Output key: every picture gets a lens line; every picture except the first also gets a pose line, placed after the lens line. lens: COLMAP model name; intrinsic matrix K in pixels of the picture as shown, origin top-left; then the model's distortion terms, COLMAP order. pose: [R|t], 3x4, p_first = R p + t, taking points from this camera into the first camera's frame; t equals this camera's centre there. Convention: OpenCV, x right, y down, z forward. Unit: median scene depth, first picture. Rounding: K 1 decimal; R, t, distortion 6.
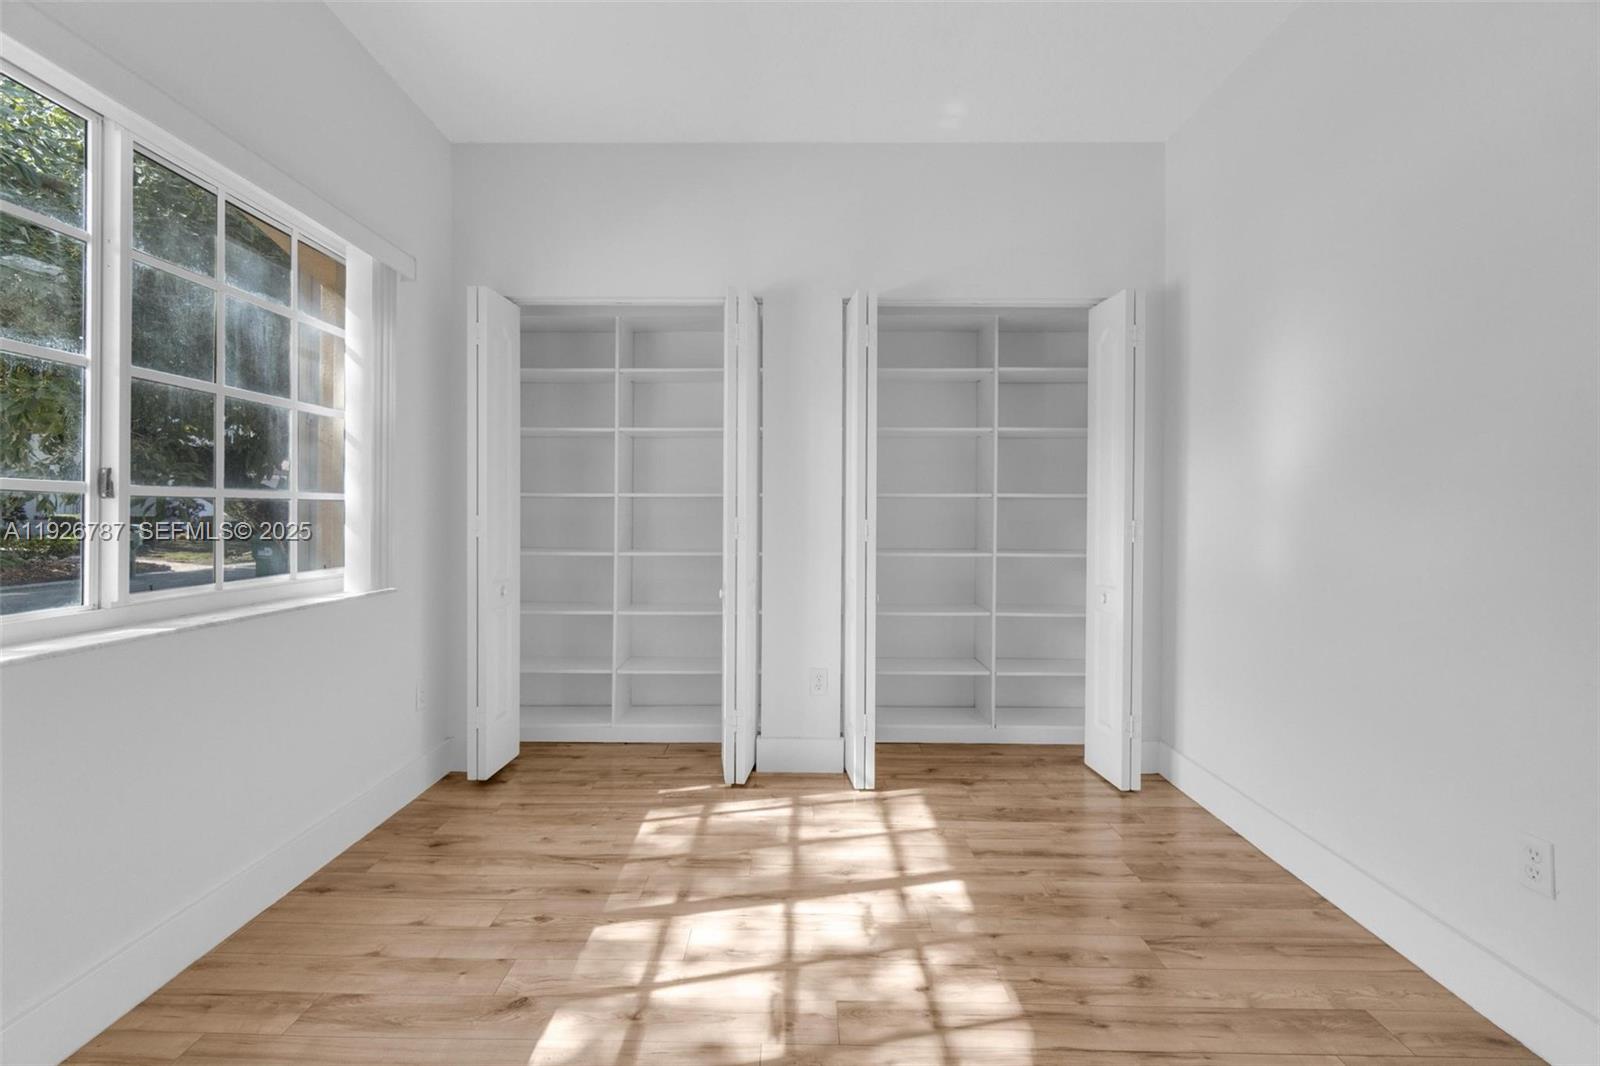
lens RADIAL K [[684.6, 0, 771.6], [0, 684.6, 528.6], [0, 0, 1]] dist [-0.025879, 0.010524]
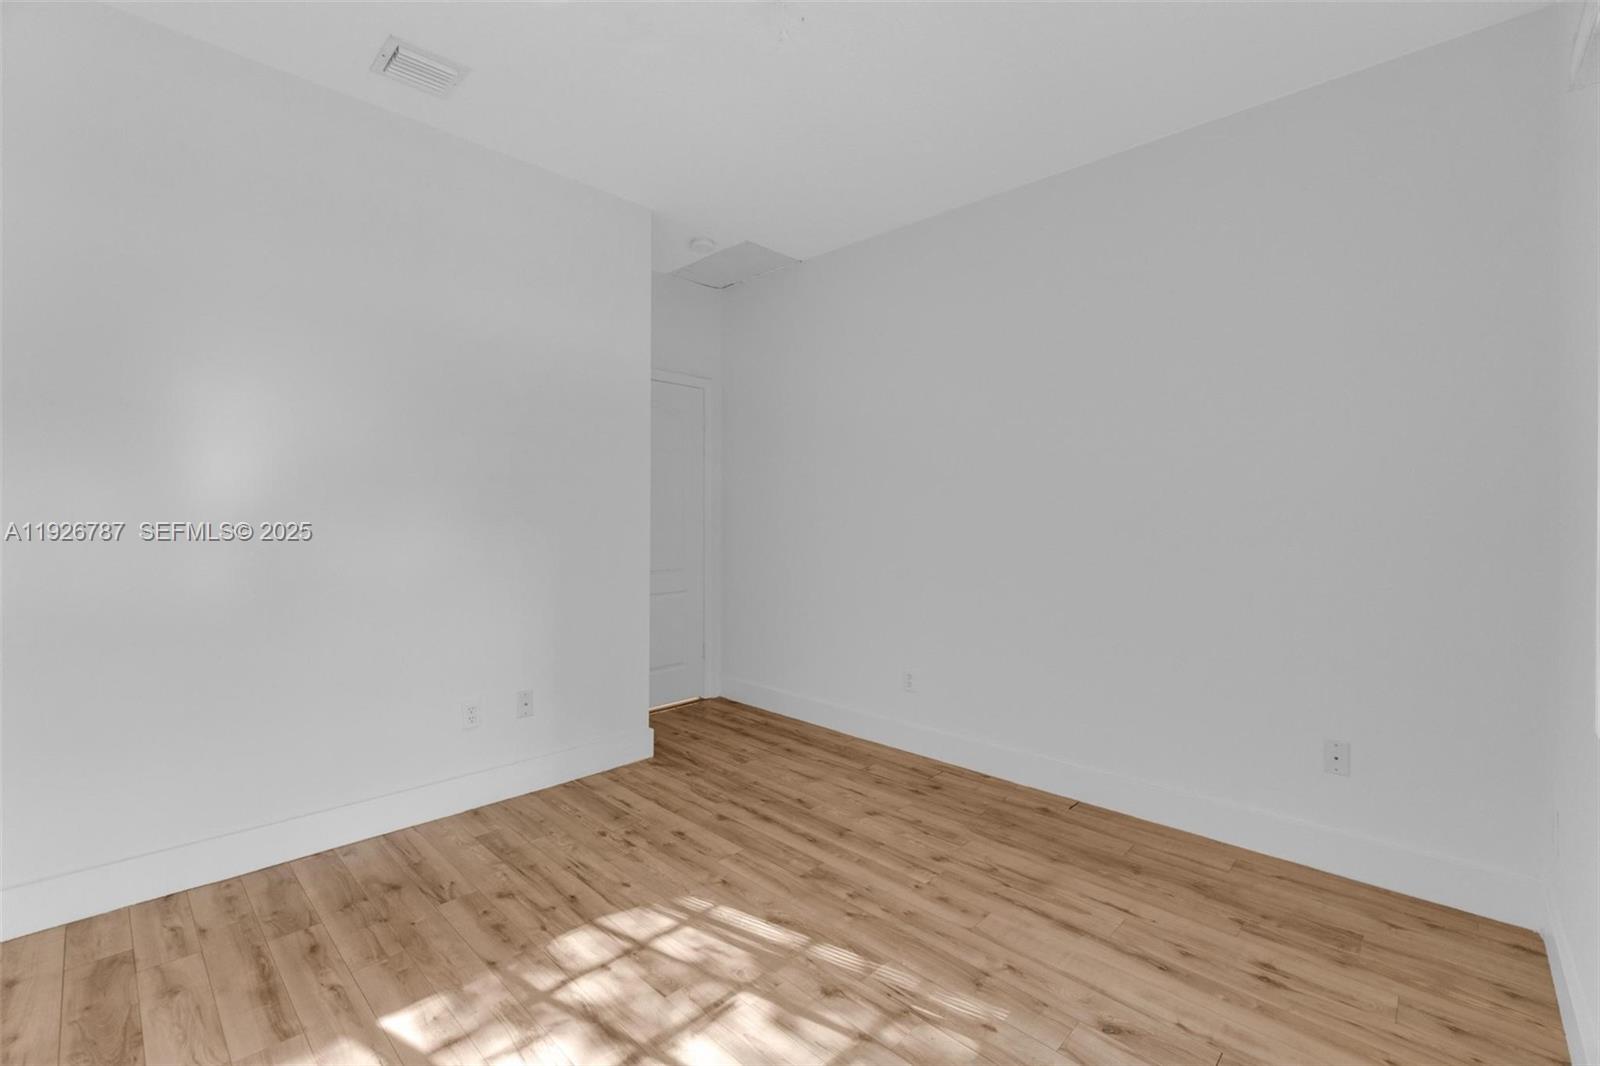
lens RADIAL K [[693.5, 0, 788.3], [0, 693.5, 521.0], [0, 0, 1]] dist [-0.001767, 0.000363]
pose [[-0.733246, -0.019288, 0.679690, -0.635450], [0.004922, 0.999421, 0.033672, -0.084900], [-0.679946, 0.028036, -0.732726, 1.329648]]
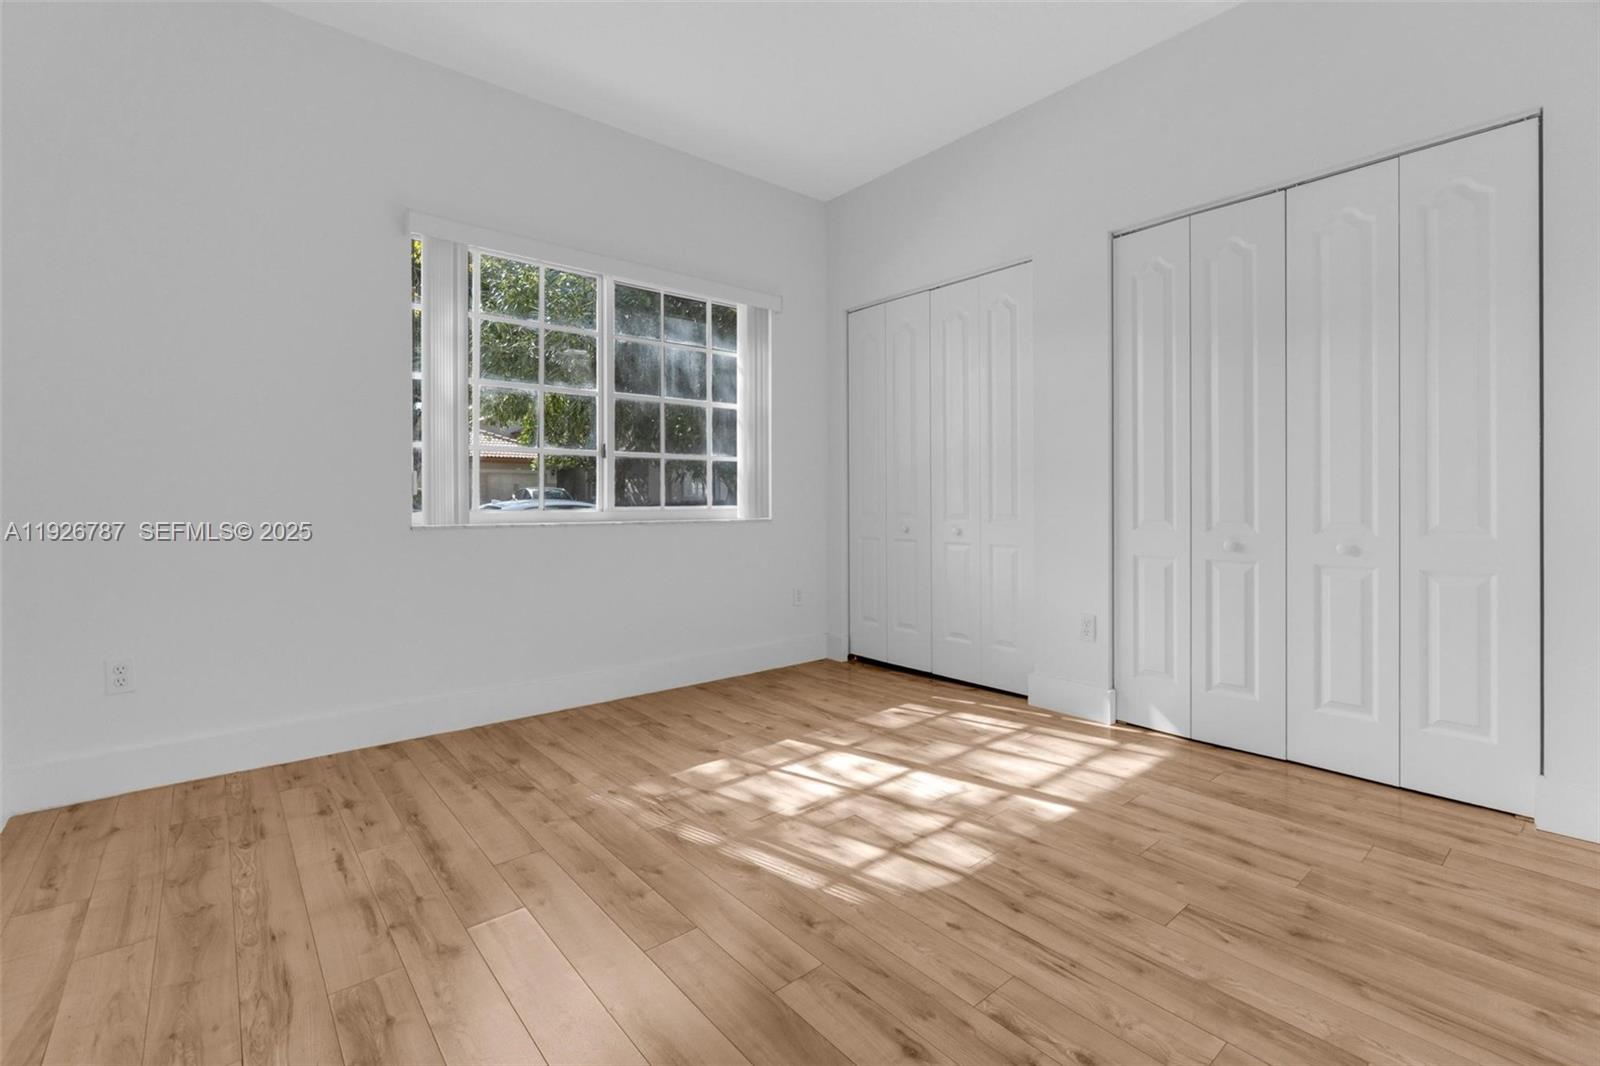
lens RADIAL K [[693.5, 0, 788.3], [0, 693.5, 521.0], [0, 0, 1]] dist [-0.001767, 0.000363]
pose [[0.658947, 0.016165, -0.752016, 0.803639], [-0.011817, 0.999868, 0.011138, 0.096021], [0.752097, 0.001547, 0.659051, 0.018029]]
